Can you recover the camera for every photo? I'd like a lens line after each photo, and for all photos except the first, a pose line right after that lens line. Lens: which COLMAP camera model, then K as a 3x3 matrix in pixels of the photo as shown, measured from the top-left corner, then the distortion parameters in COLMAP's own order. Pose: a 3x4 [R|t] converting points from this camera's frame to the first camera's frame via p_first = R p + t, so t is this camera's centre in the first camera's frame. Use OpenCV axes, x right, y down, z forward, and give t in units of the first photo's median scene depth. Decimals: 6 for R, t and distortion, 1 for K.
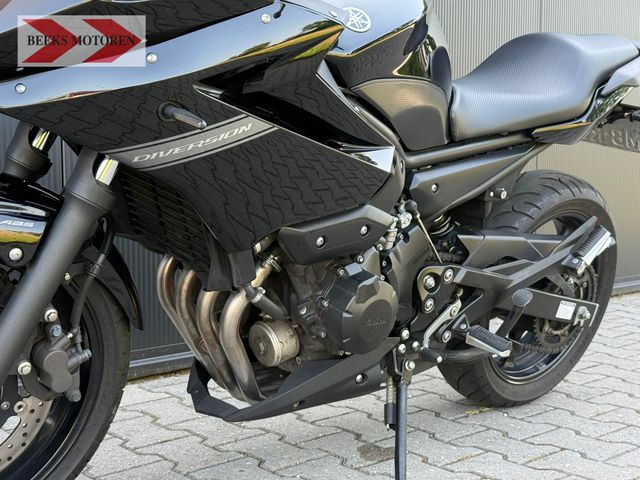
lens RADIAL K [[887.5, 0, 320.0], [0, 887.5, 240.0], [0, 0, 1]] dist [0.167730, -0.418608]
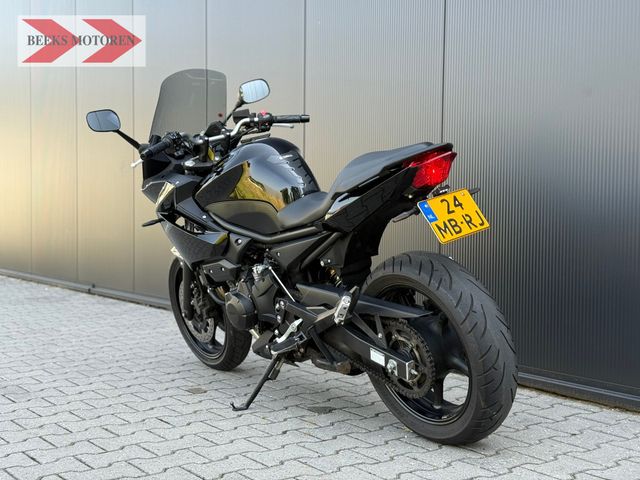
lens RADIAL K [[887.5, 0, 320.0], [0, 887.5, 240.0], [0, 0, 1]] dist [0.167730, -0.418608]
pose [[-0.094128, 0.039575, -0.994773, 1.908420], [-0.083759, 0.995352, 0.047524, -0.180037], [0.992030, 0.087795, -0.090376, 1.227150]]
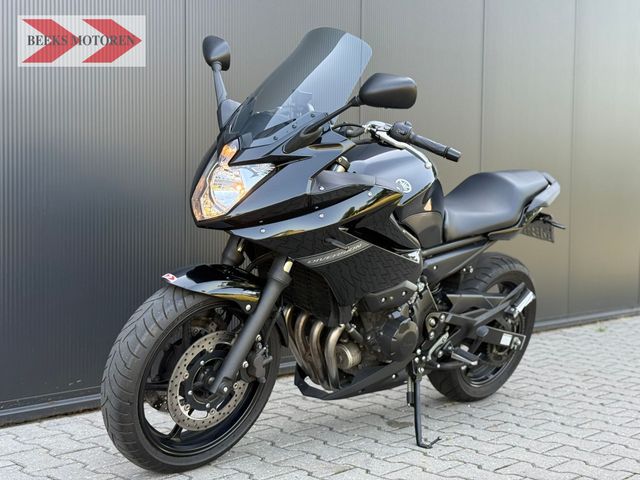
lens RADIAL K [[887.5, 0, 320.0], [0, 887.5, 240.0], [0, 0, 1]] dist [0.167730, -0.418608]
pose [[0.996574, 0.009472, 0.082166, -0.238841], [-0.005870, 0.999016, -0.043962, -0.034603], [-0.082502, 0.043329, 0.995649, -0.720107]]
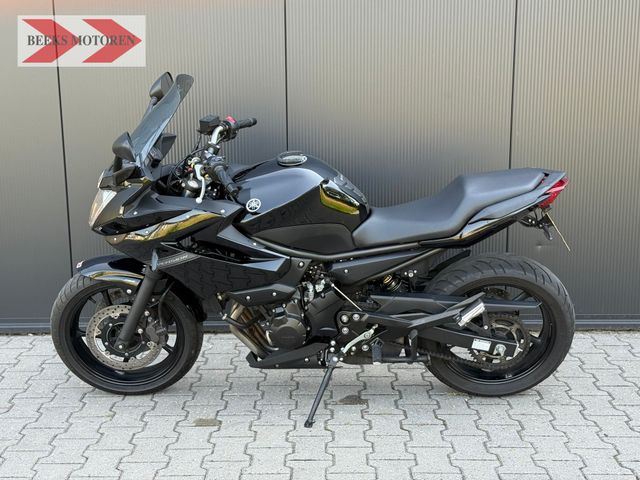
lens RADIAL K [[887.5, 0, 320.0], [0, 887.5, 240.0], [0, 0, 1]] dist [0.167730, -0.418608]
pose [[0.738366, 0.124750, -0.662762, 1.319162], [-0.043166, 0.989469, 0.138155, -0.379753], [0.673017, -0.073400, 0.735976, -0.427924]]
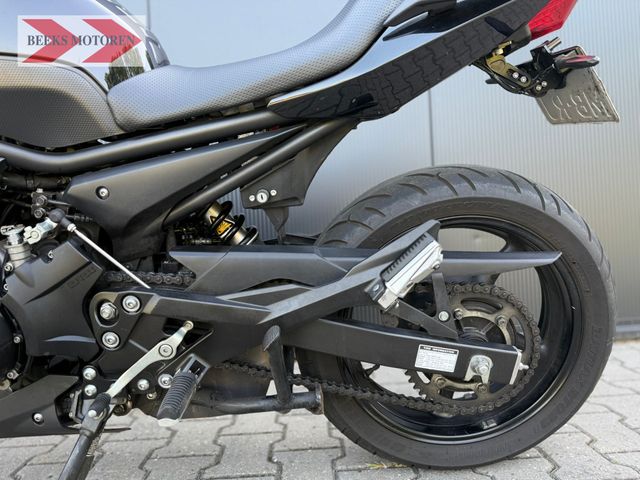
lens RADIAL K [[449.7, 0, 320.0], [0, 449.7, 240.0], [0, 0, 1]] dist [0.065330, -0.108145]
pose [[0.752891, -0.041559, -0.656832, 0.529651], [0.003817, 0.998263, -0.058787, 0.008280], [0.658134, 0.041752, 0.751742, 0.810829]]
